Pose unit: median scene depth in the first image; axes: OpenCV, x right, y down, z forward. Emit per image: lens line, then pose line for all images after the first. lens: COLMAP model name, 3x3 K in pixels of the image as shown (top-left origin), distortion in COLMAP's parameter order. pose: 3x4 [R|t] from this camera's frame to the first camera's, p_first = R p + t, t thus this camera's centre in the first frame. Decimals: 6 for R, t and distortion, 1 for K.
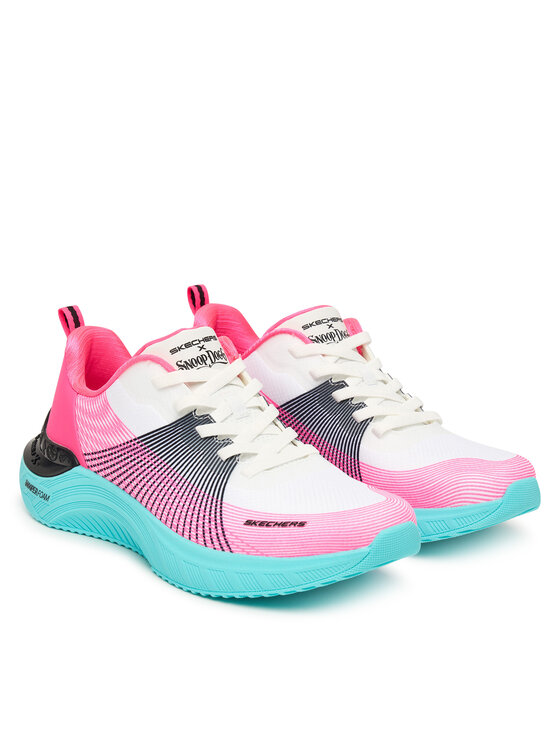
lens RADIAL K [[2061.9, 0, 280.7], [0, 2061.9, 372.4], [0, 0, 1]] dist [-0.428177, 0.000000]
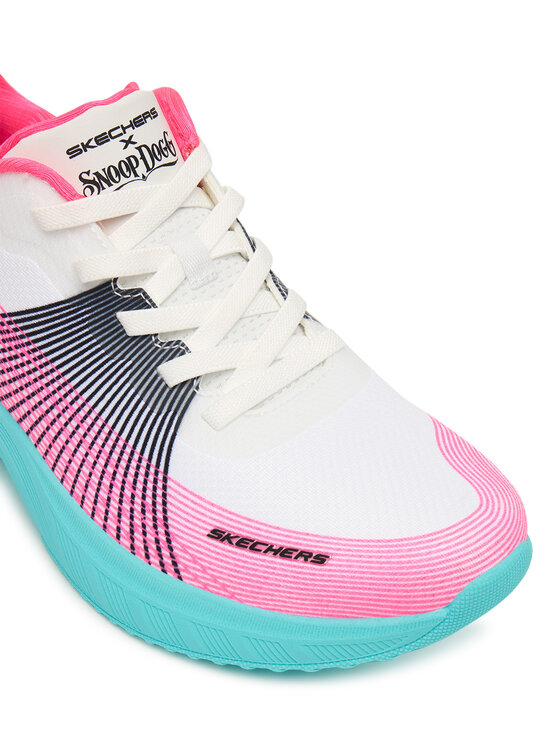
lens RADIAL K [[1850.3, 0, 278.6], [0, 1850.3, 372.7], [0, 0, 1]] dist [-0.009967, 0.000000]
pose [[0.999470, 0.011907, 0.030287, -0.014181], [-0.022406, 0.926735, 0.375047, -0.138411], [-0.023602, -0.375527, 0.926511, 0.558967]]
